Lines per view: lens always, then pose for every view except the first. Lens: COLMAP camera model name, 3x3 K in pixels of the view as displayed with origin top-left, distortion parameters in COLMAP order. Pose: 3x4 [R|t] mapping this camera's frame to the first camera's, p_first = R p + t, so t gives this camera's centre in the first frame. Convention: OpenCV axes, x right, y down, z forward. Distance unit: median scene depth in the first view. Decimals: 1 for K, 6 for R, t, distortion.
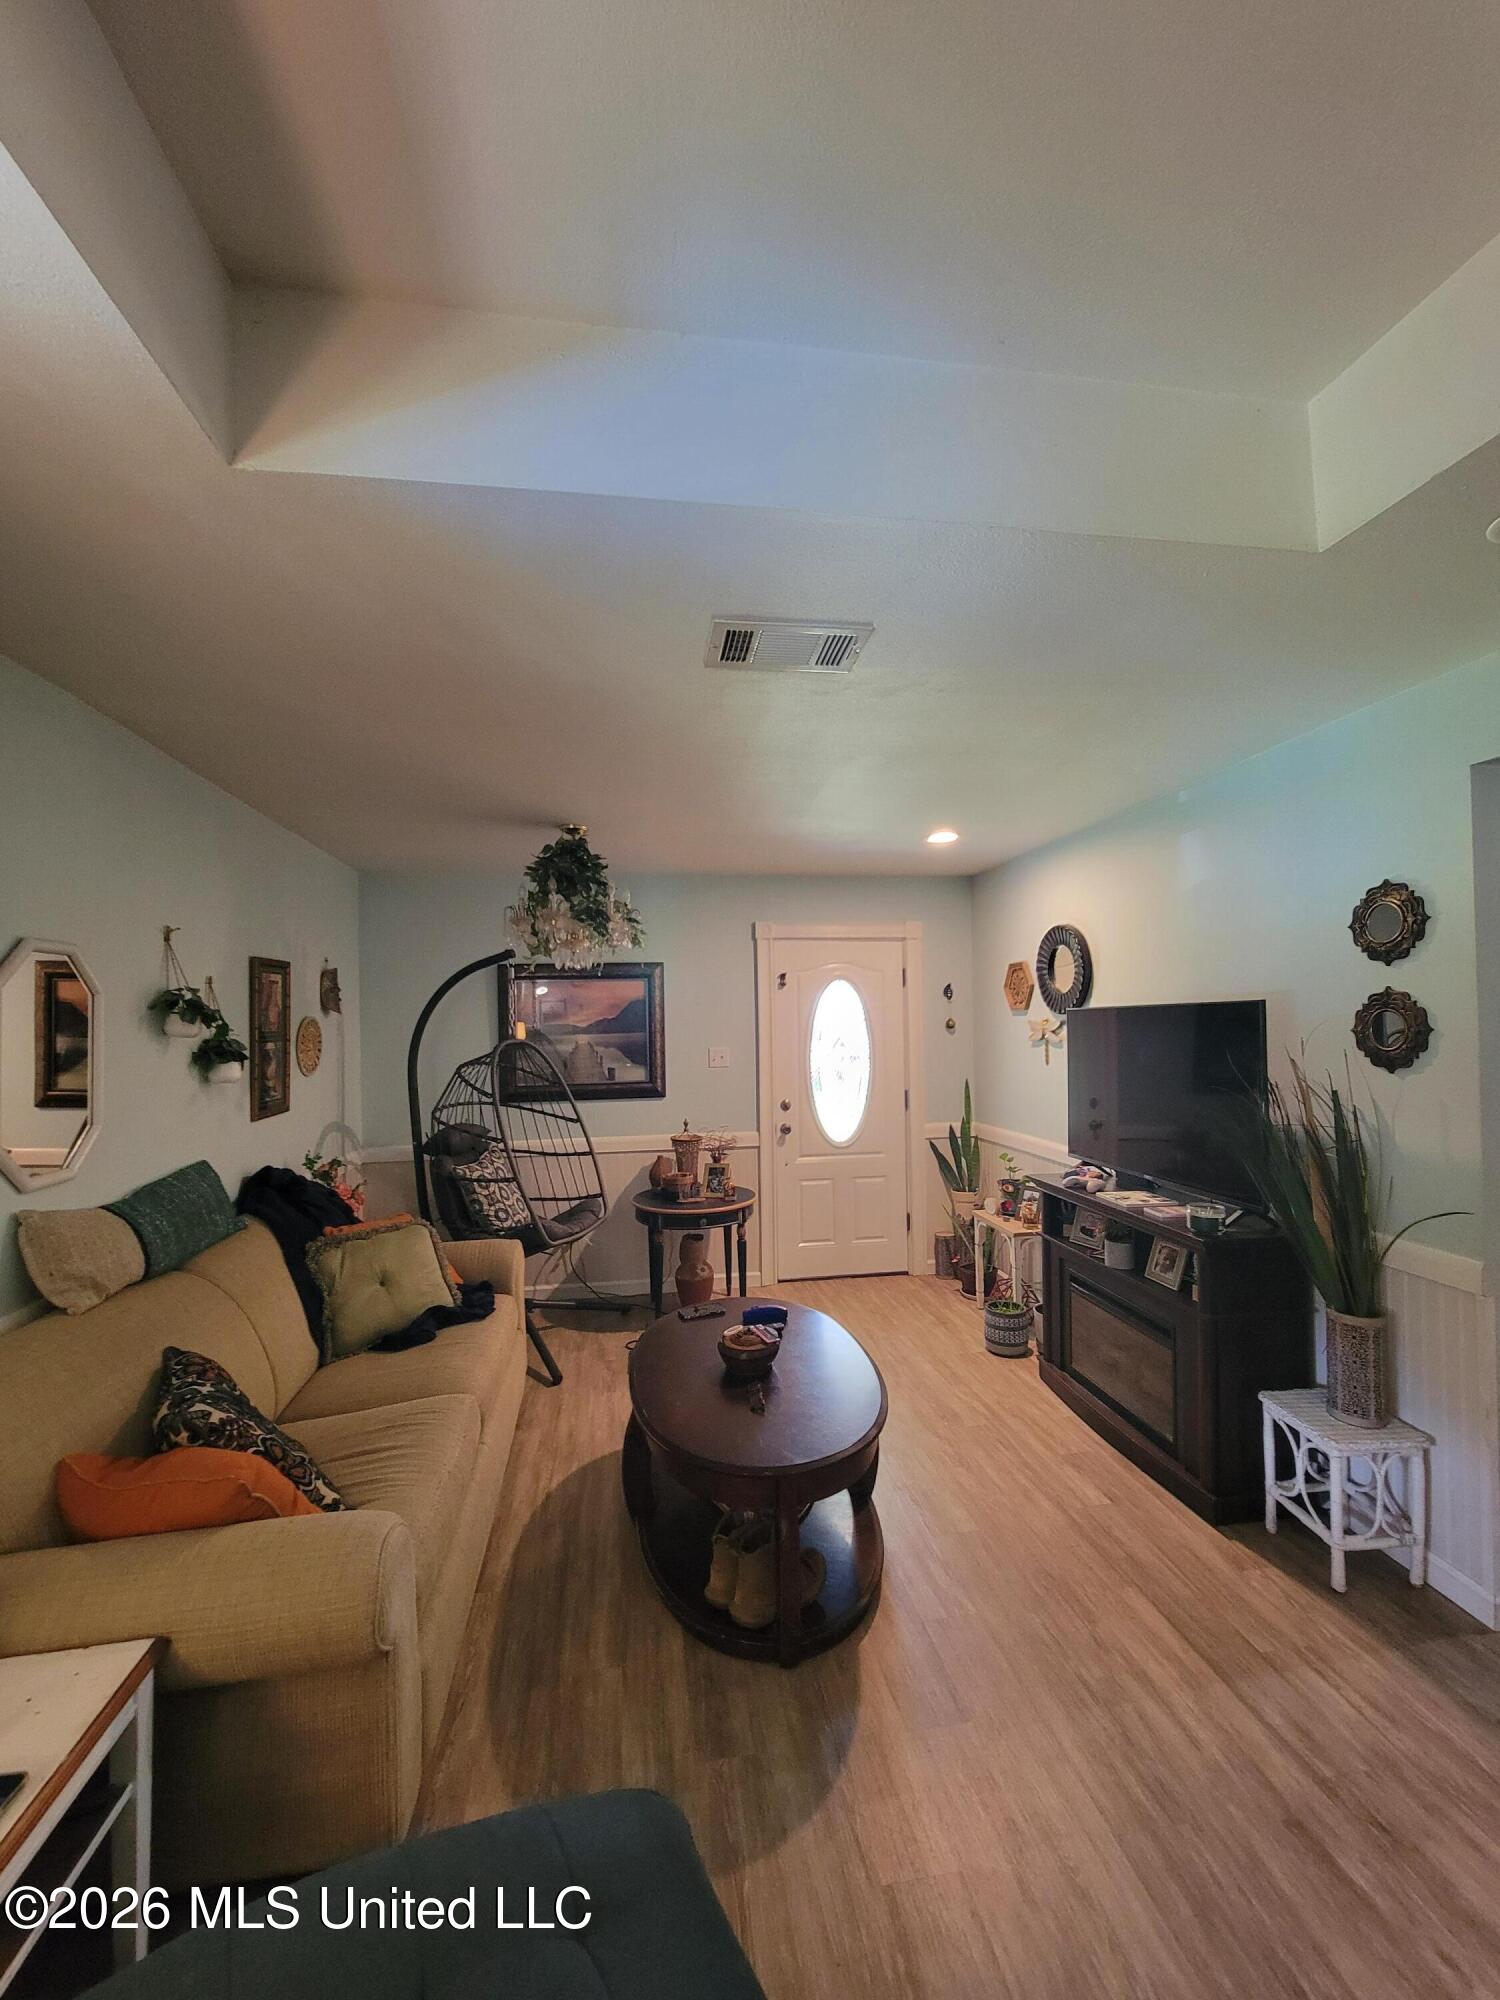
lens RADIAL K [[813.2, 0, 751.1], [0, 813.2, 1008.6], [0, 0, 1]] dist [-0.011978, 0.000717]
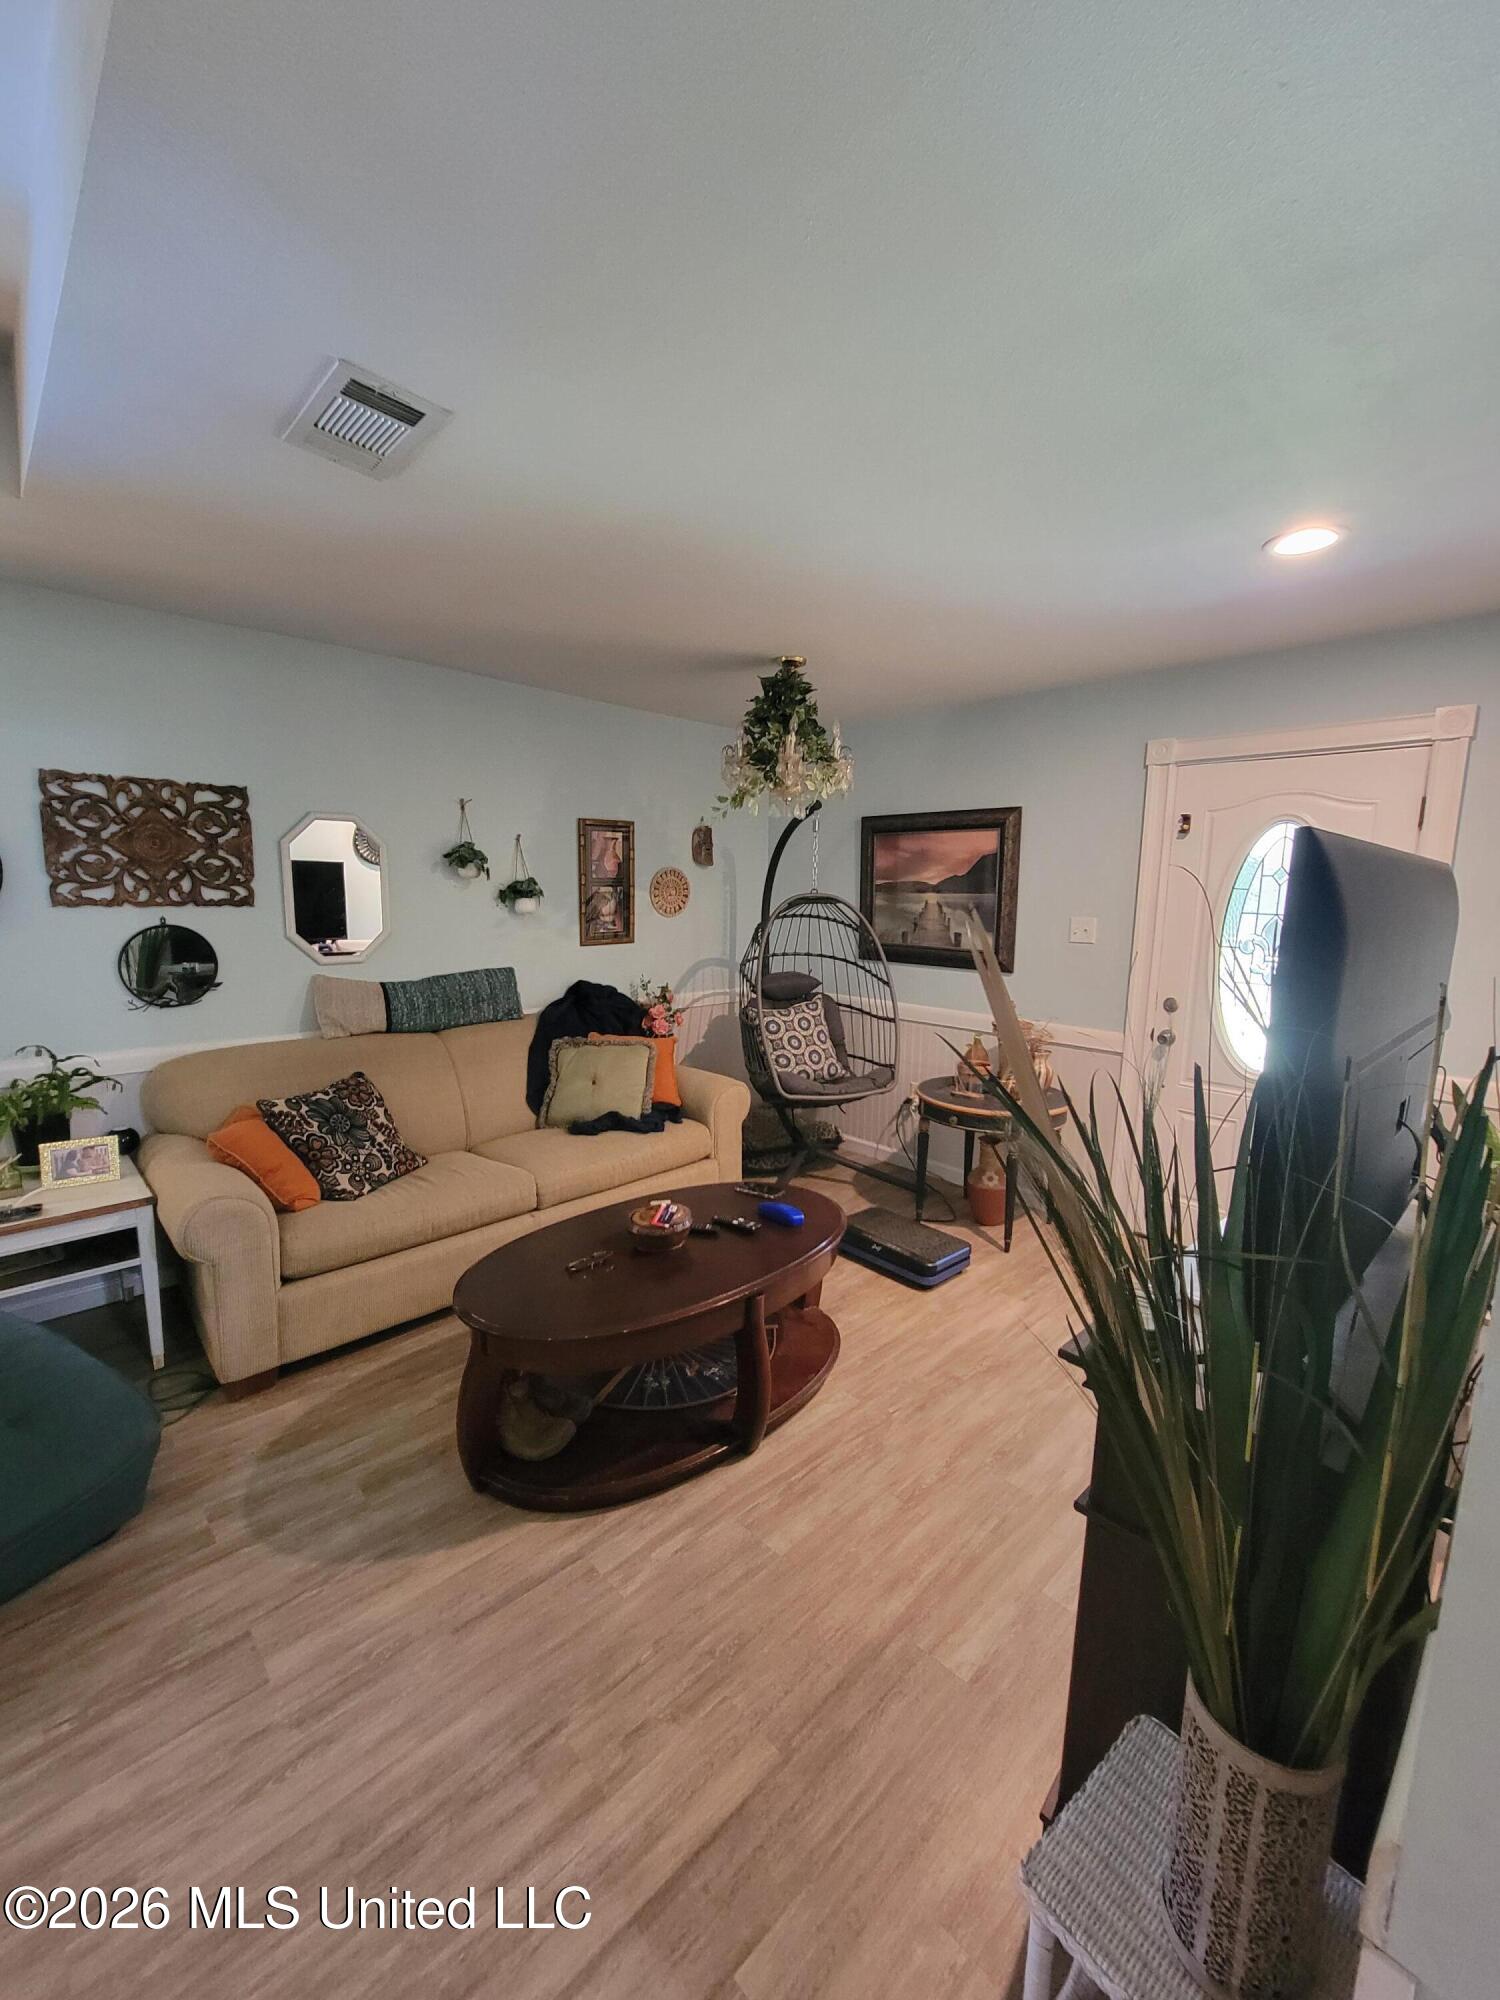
lens RADIAL K [[813.2, 0, 751.7], [0, 813.2, 1002.6], [0, 0, 1]] dist [-0.011978, 0.000717]
pose [[0.576806, 0.145224, -0.803868, 0.505251], [-0.010982, 0.985360, 0.170132, 0.000879], [0.816807, -0.089305, 0.569957, 0.371294]]
